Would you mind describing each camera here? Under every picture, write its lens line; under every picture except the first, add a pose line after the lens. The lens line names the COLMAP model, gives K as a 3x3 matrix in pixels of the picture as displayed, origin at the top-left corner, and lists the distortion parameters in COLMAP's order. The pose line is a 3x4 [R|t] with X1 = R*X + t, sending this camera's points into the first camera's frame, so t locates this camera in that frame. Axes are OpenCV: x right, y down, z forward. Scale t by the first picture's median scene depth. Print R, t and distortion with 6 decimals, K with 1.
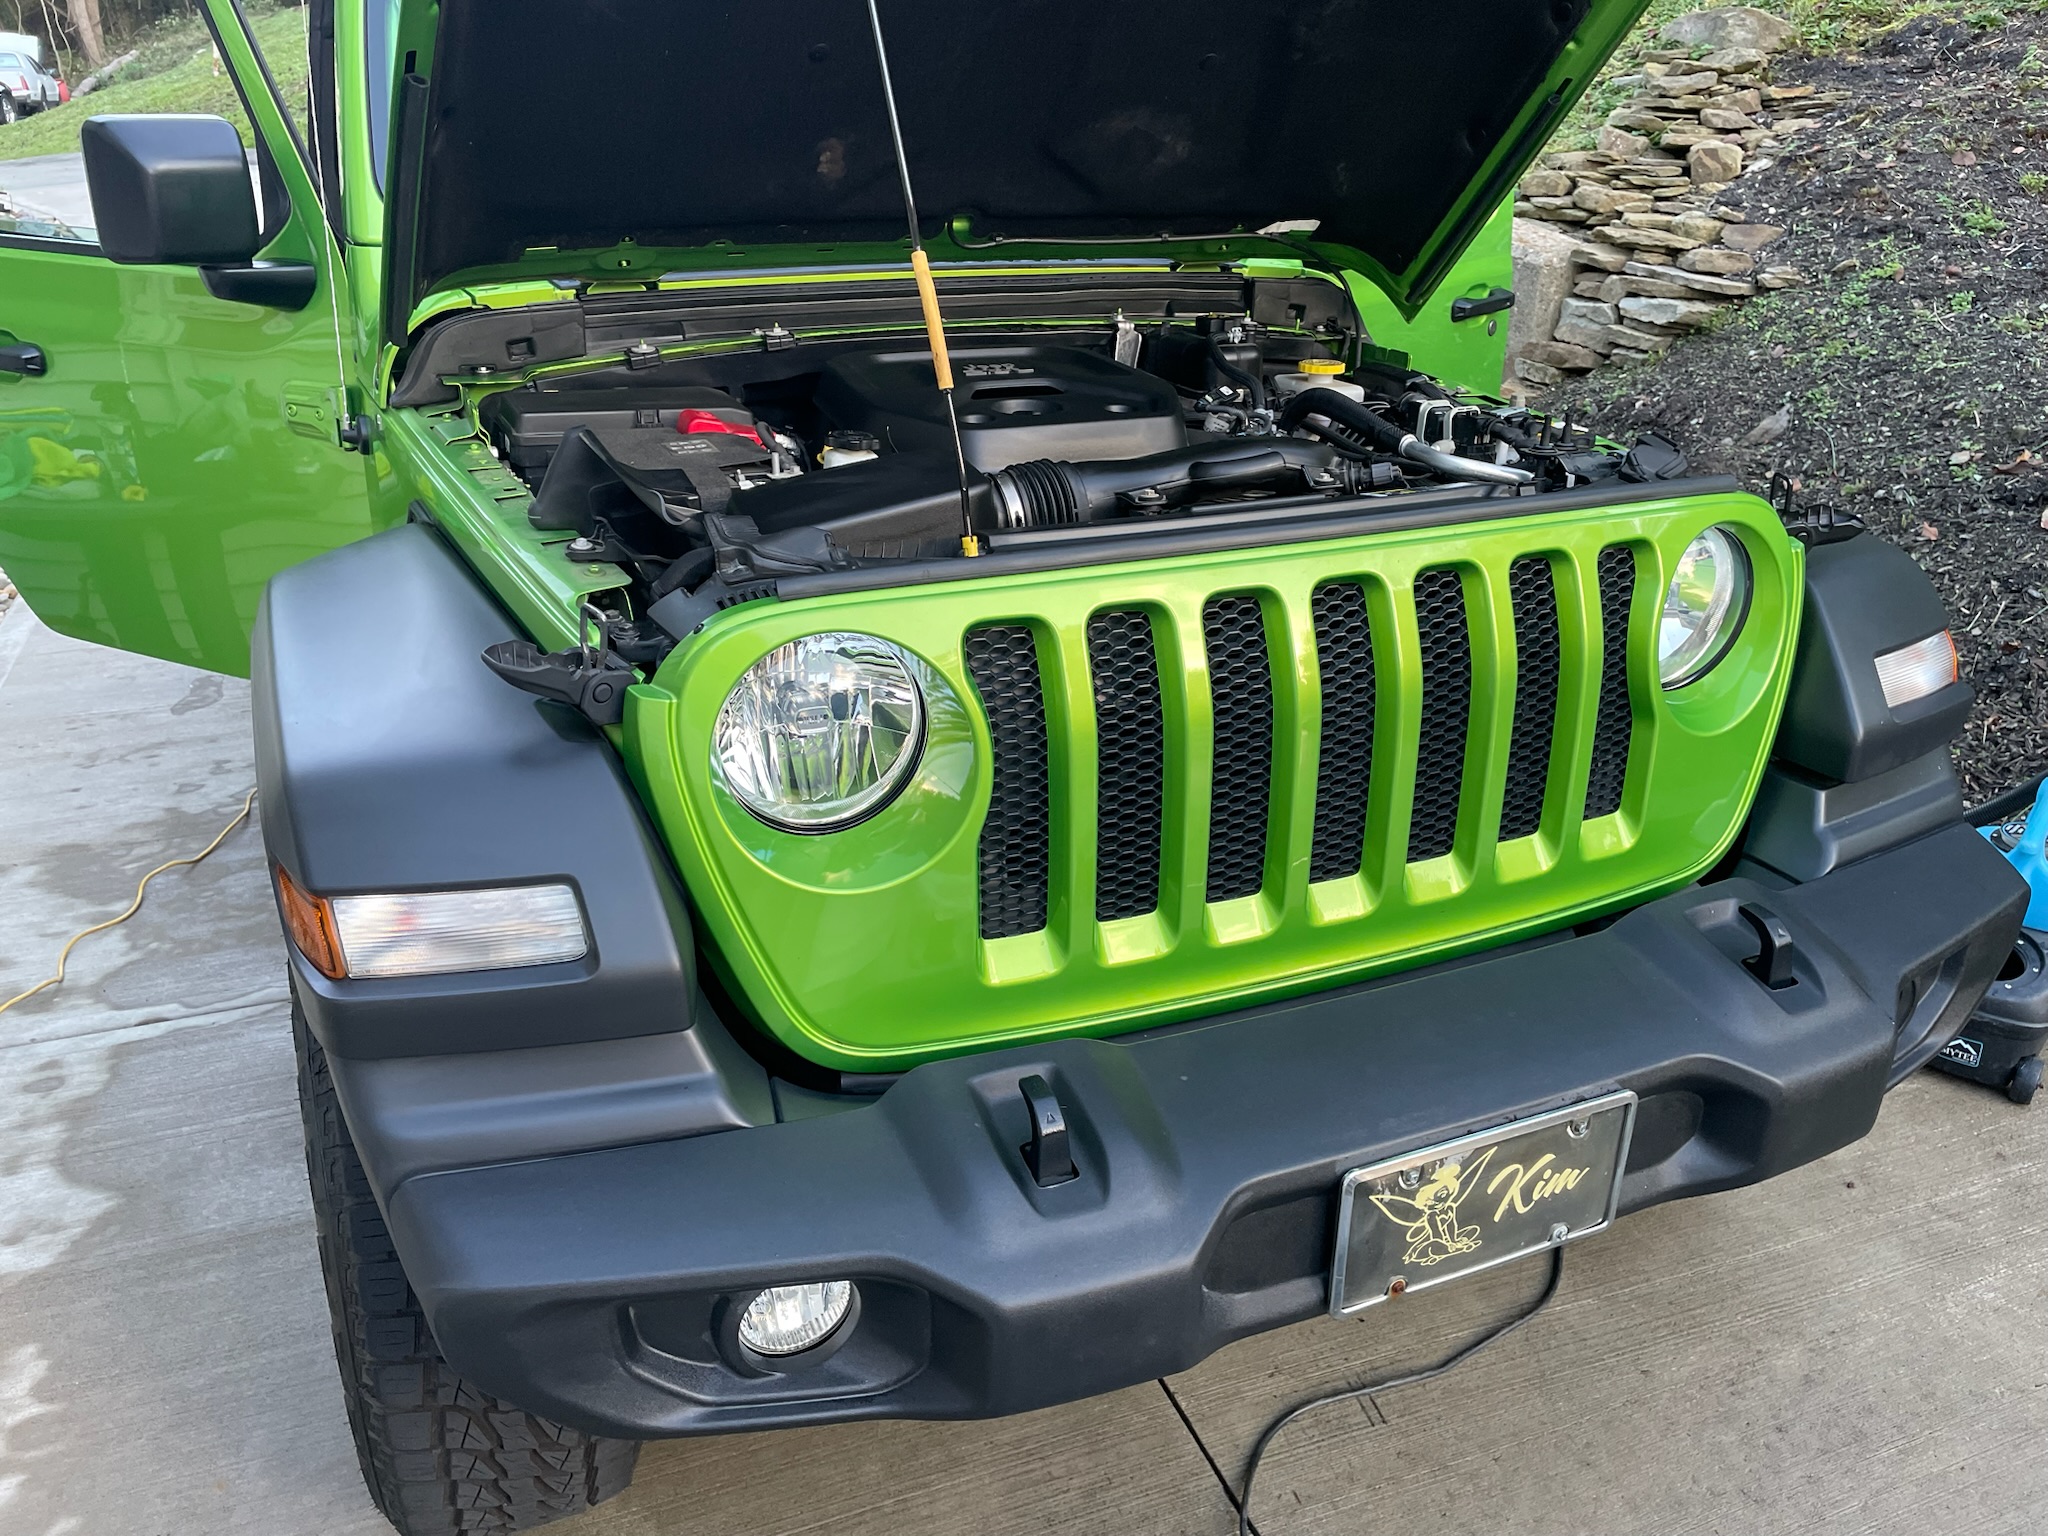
lens RADIAL K [[1559.0, 0, 1024.0], [0, 1559.0, 768.0], [0, 0, 1]] dist [0.007600, 0.003382]
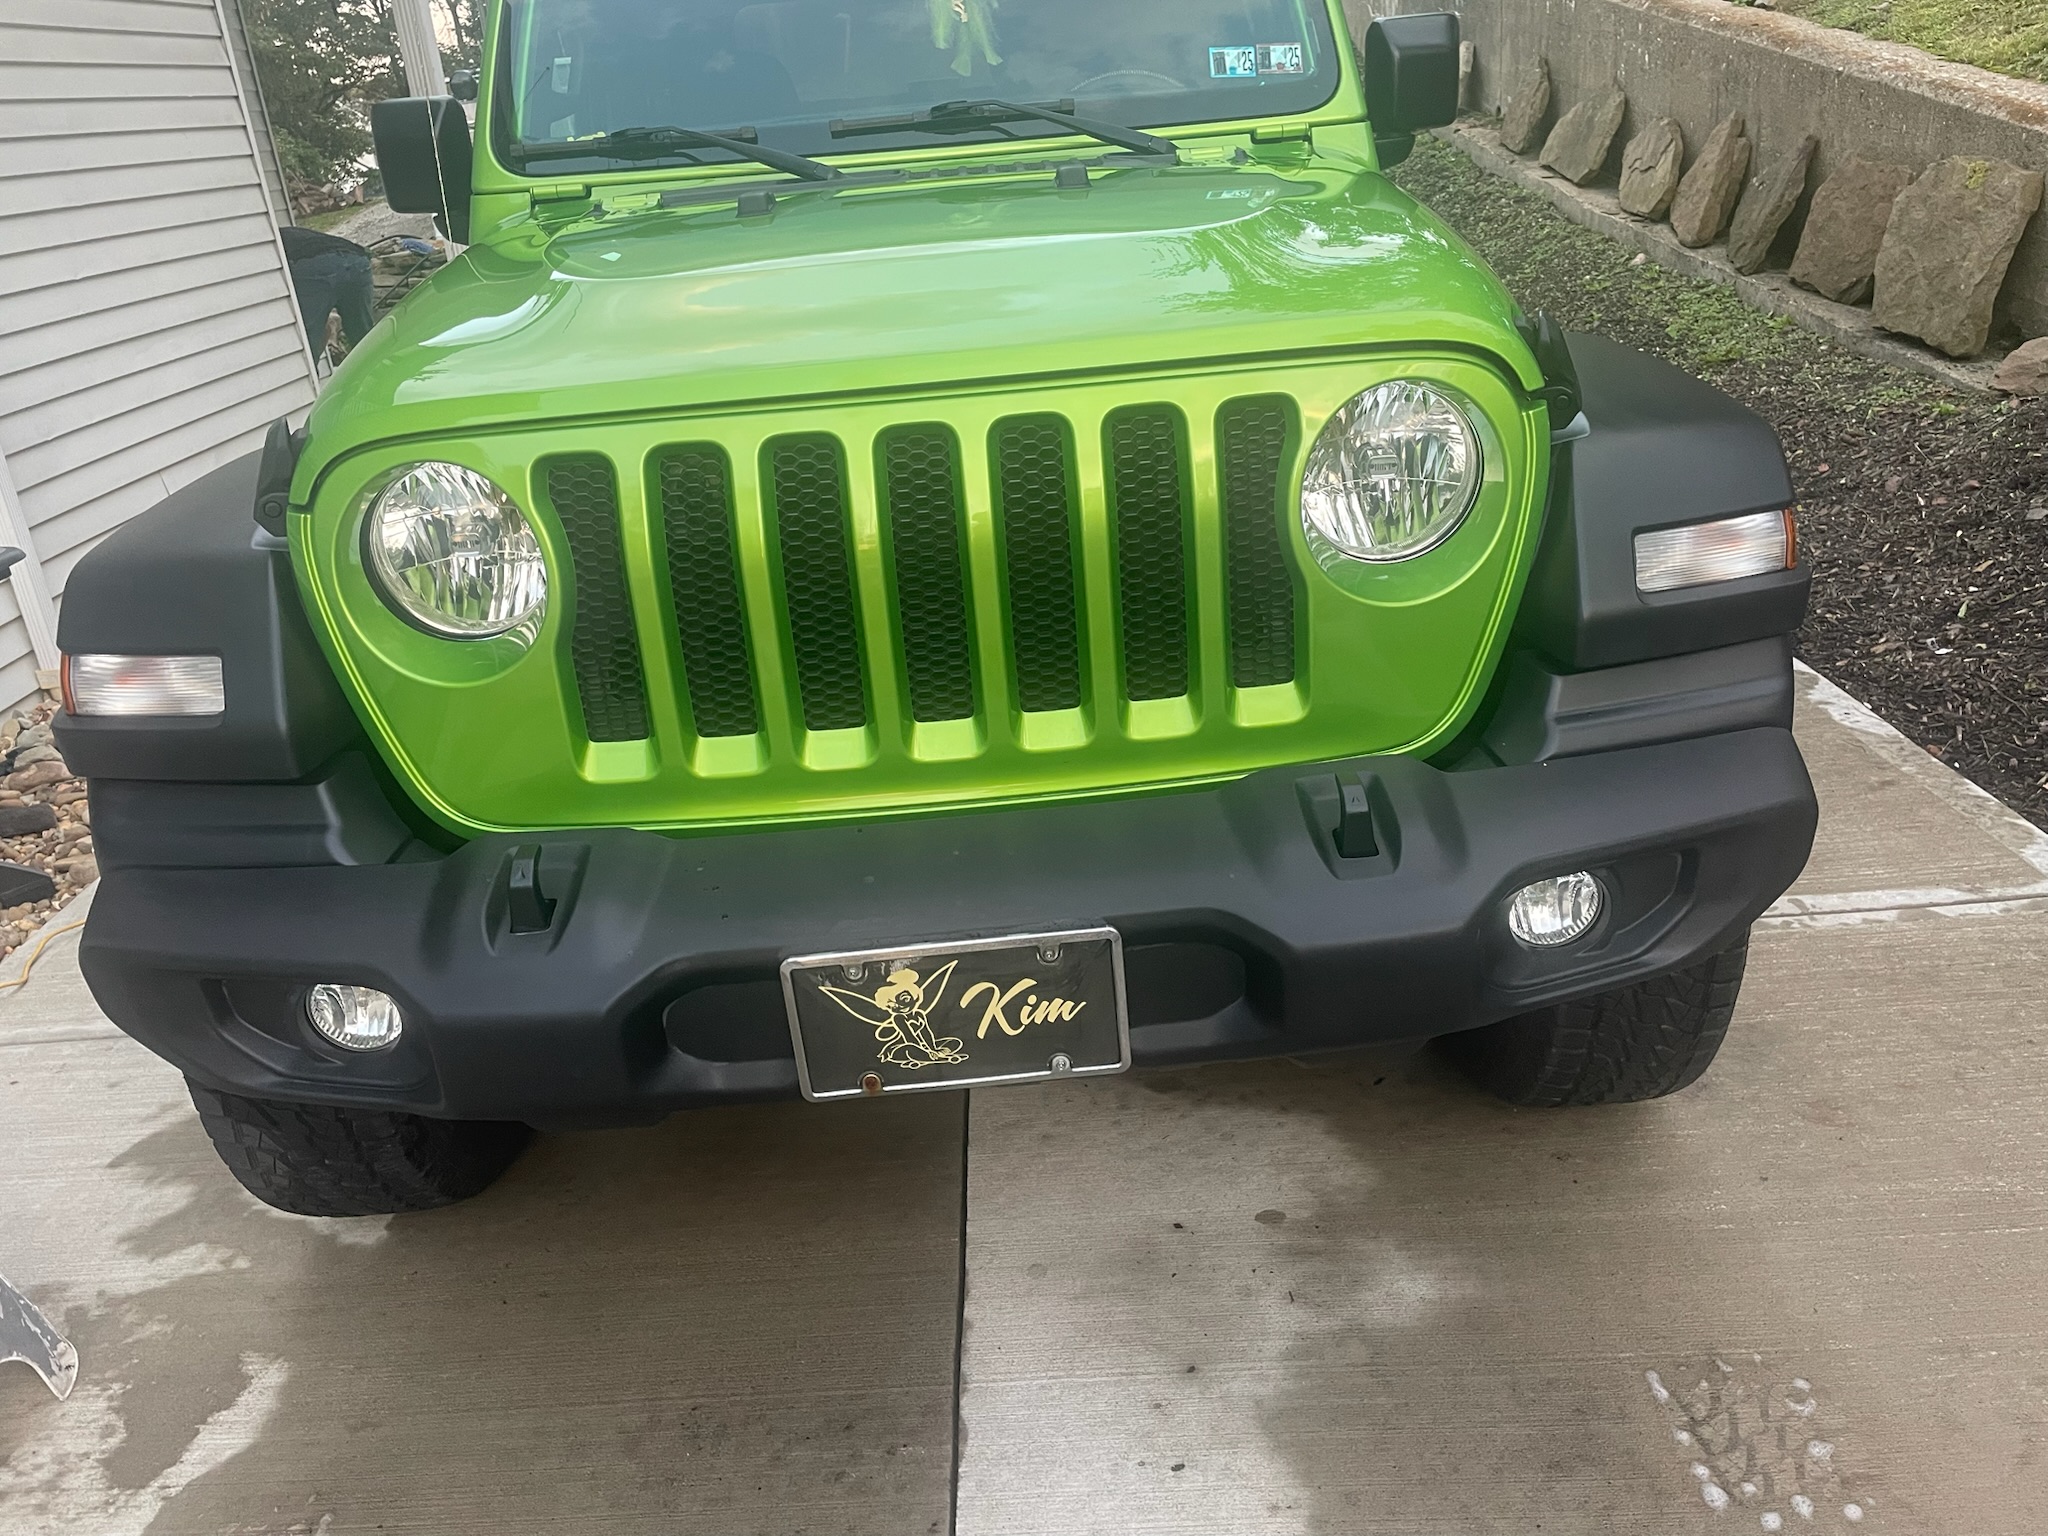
lens RADIAL K [[1559.0, 0, 1024.0], [0, 1559.0, 768.0], [0, 0, 1]] dist [0.007600, 0.003382]
pose [[0.931399, 0.062147, -0.358656, 0.706533], [-0.059832, 0.998054, 0.017561, 0.090229], [0.359049, 0.005102, 0.933305, 0.030203]]
